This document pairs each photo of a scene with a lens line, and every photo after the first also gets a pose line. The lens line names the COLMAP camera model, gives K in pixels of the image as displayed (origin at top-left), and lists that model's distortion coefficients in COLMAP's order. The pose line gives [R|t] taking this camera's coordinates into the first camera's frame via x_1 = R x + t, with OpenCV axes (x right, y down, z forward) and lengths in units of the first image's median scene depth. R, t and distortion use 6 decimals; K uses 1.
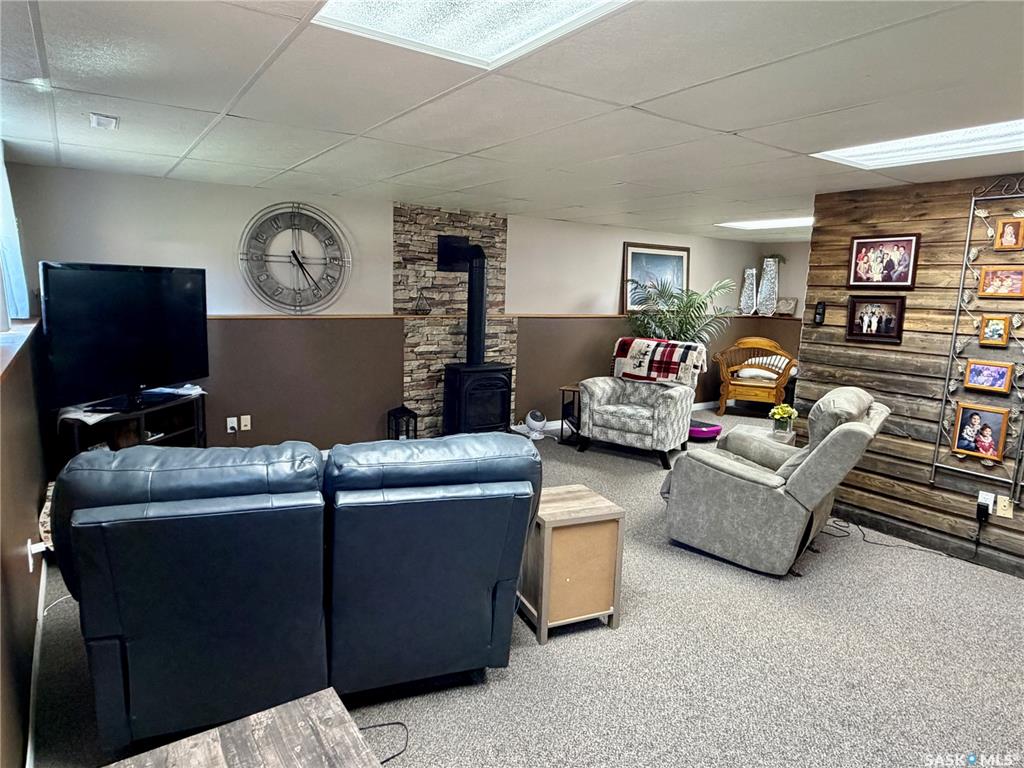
lens RADIAL K [[623.1, 0, 512.5], [0, 623.1, 387.1], [0, 0, 1]] dist [-0.003825, -0.001178]
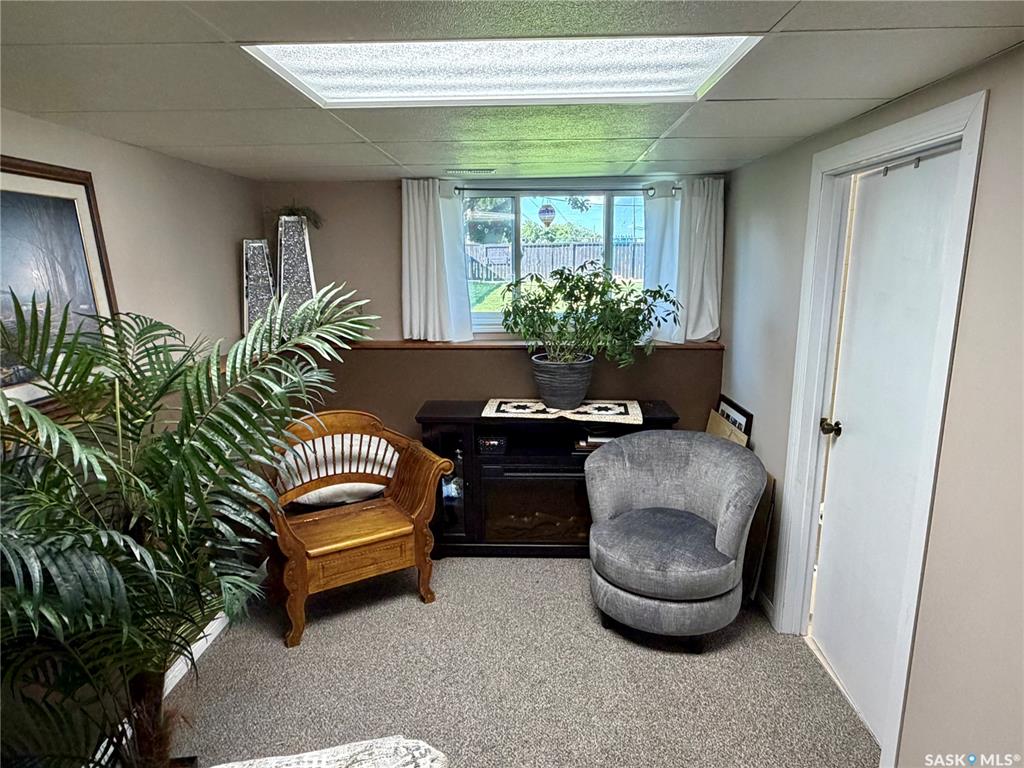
lens RADIAL K [[623.1, 0, 512.5], [0, 623.1, 387.1], [0, 0, 1]] dist [-0.003825, -0.001178]
pose [[0.601370, -0.198250, 0.773984, 0.156298], [0.155156, 0.979262, 0.130277, -0.131139], [-0.783761, 0.041744, 0.619658, 0.664078]]
